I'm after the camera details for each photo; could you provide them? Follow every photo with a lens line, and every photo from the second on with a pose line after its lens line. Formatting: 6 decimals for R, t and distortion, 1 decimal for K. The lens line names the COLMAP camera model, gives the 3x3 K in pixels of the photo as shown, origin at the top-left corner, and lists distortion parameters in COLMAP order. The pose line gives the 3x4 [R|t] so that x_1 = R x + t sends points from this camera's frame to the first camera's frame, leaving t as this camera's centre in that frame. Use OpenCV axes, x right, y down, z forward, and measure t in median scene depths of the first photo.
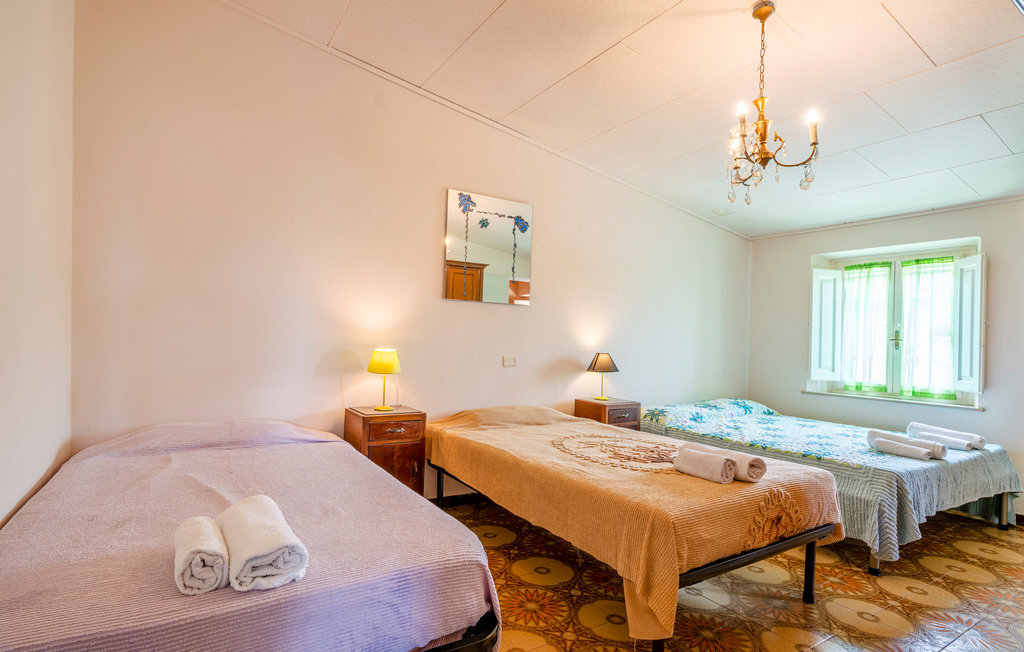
lens RADIAL K [[468.4, 0, 509.1], [0, 468.4, 330.6], [0, 0, 1]] dist [-0.000379, 0.000047]
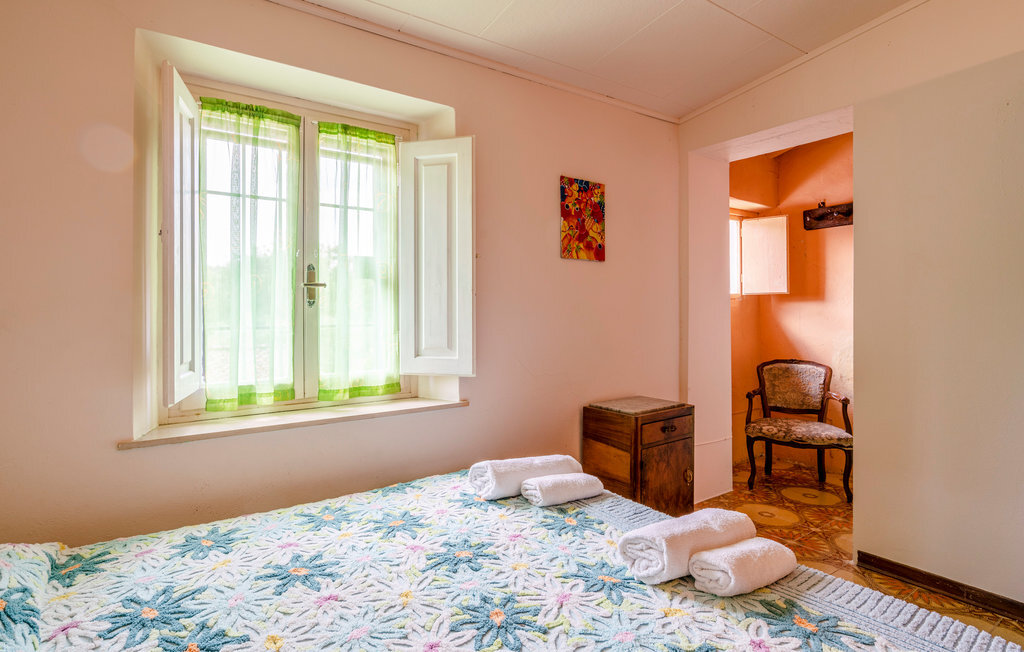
lens RADIAL K [[547.0, 0, 511.0], [0, 547.0, 307.1], [0, 0, 1]] dist [-0.001142, -0.000029]
pose [[-0.004836, -0.030299, 0.999529, 0.273484], [-0.014245, 0.999442, 0.030228, 0.022084], [-0.999887, -0.014093, -0.005265, 0.801136]]
